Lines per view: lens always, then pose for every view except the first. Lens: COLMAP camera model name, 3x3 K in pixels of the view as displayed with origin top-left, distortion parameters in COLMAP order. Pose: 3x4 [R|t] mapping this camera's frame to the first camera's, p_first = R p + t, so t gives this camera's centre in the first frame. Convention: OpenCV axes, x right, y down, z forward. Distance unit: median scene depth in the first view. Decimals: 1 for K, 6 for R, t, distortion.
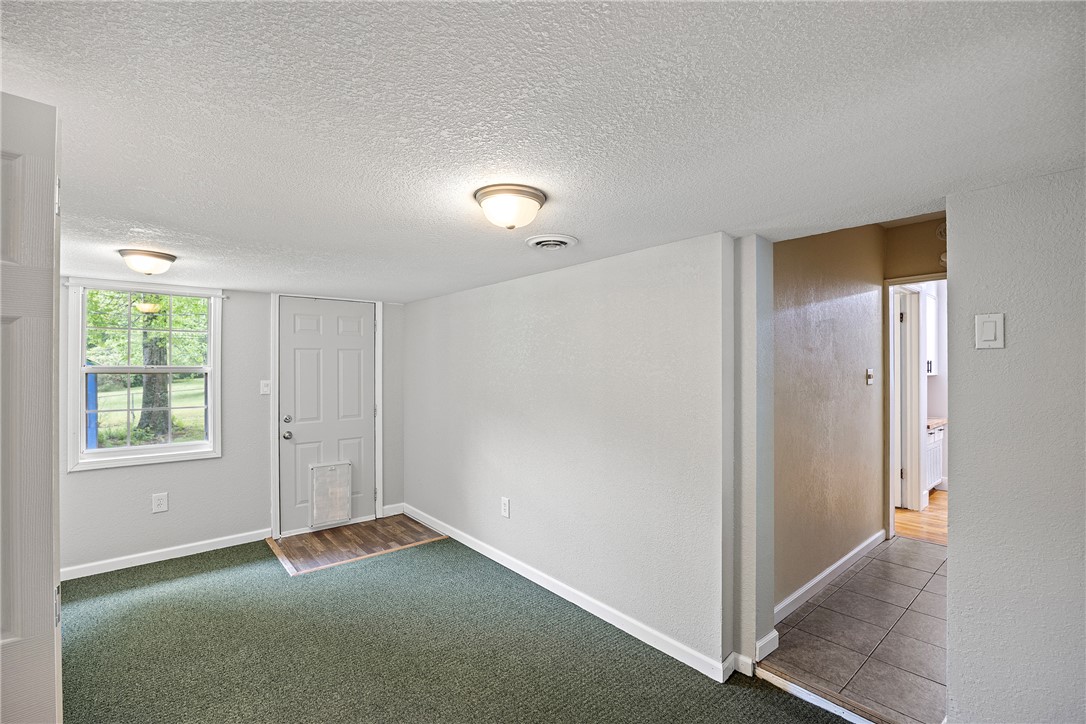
lens RADIAL K [[473.3, 0, 554.1], [0, 473.3, 363.5], [0, 0, 1]] dist [-0.005034, -0.000325]
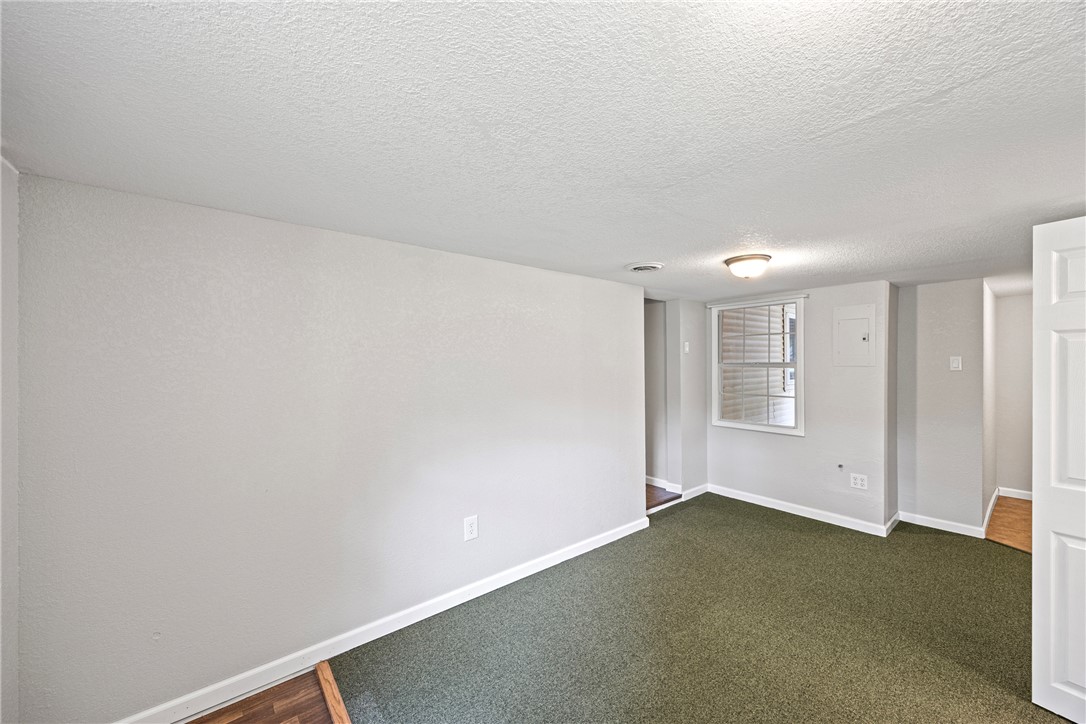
lens RADIAL K [[412.3, 0, 541.3], [0, 412.3, 364.1], [0, 0, 1]] dist [0.000152, -0.000035]
pose [[0.040208, -0.005941, 0.999174, -0.709938], [-0.007325, 0.999954, 0.006240, 0.009217], [-0.999164, -0.007570, 0.040162, 0.736694]]
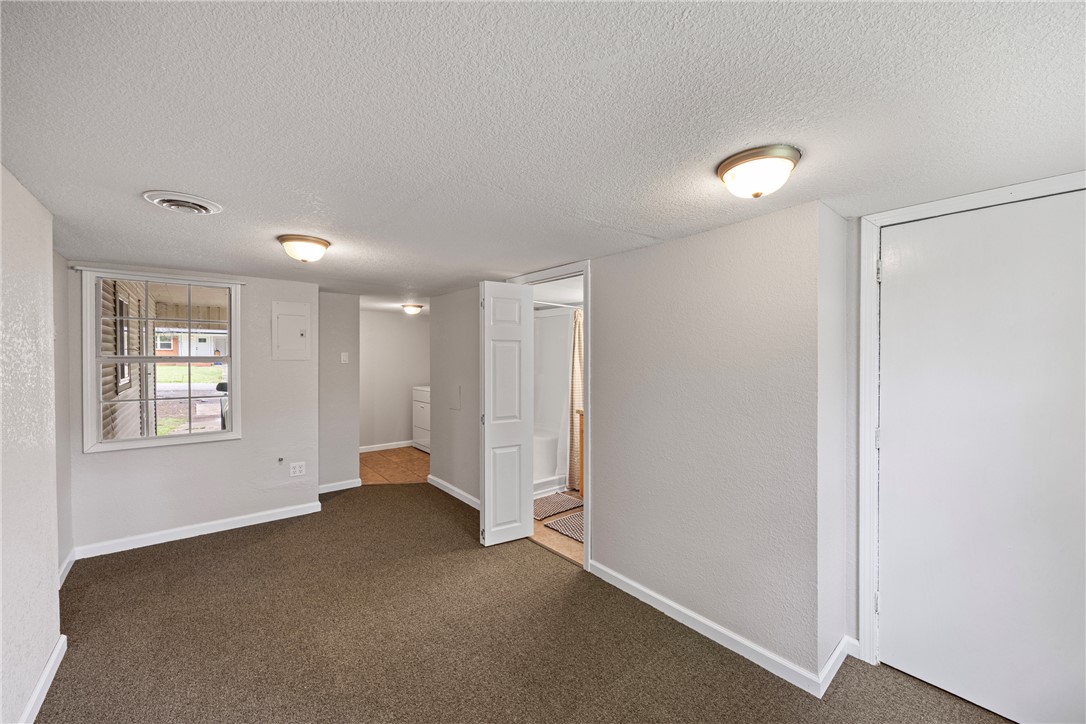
lens RADIAL K [[423.7, 0, 548.6], [0, 423.7, 360.2], [0, 0, 1]] dist [-0.001532, -0.000208]
pose [[-0.999651, -0.005353, 0.025861, -0.404534], [-0.005564, 0.999952, -0.008087, 0.018563], [-0.025817, -0.008228, -0.999633, 1.026457]]
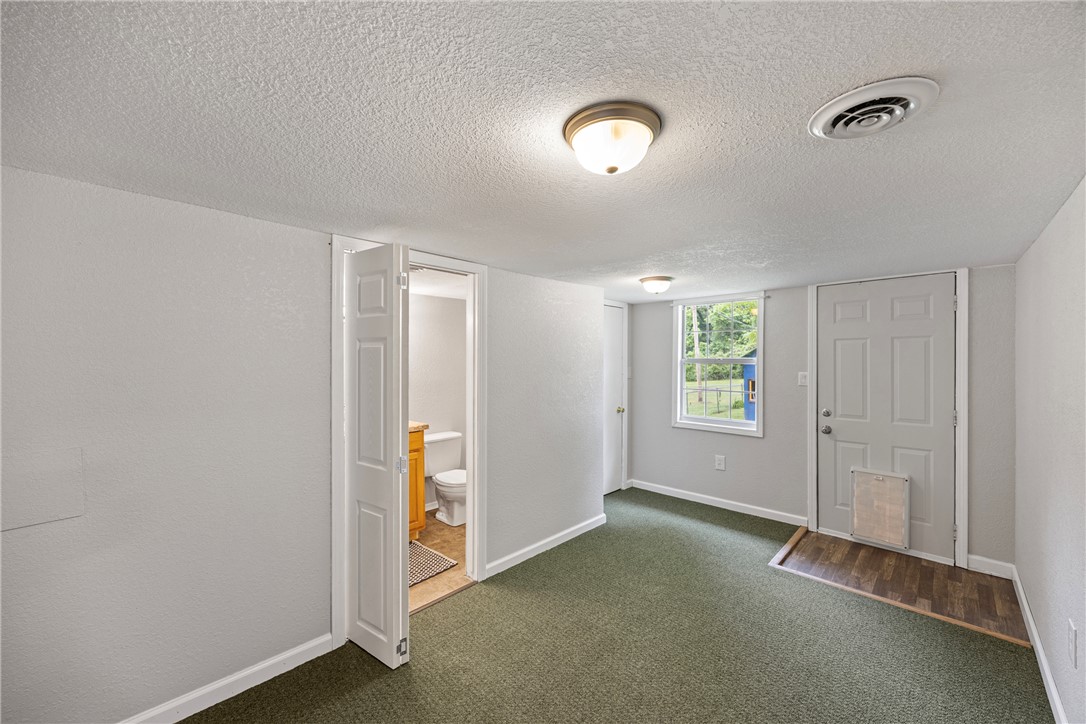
lens RADIAL K [[423.7, 0, 548.6], [0, 423.7, 360.2], [0, 0, 1]] dist [-0.001532, -0.000208]
pose [[0.094971, 0.003734, -0.995473, 0.244859], [0.007891, 0.999959, 0.004504, 0.002049], [0.995449, -0.008283, 0.094938, 0.359413]]
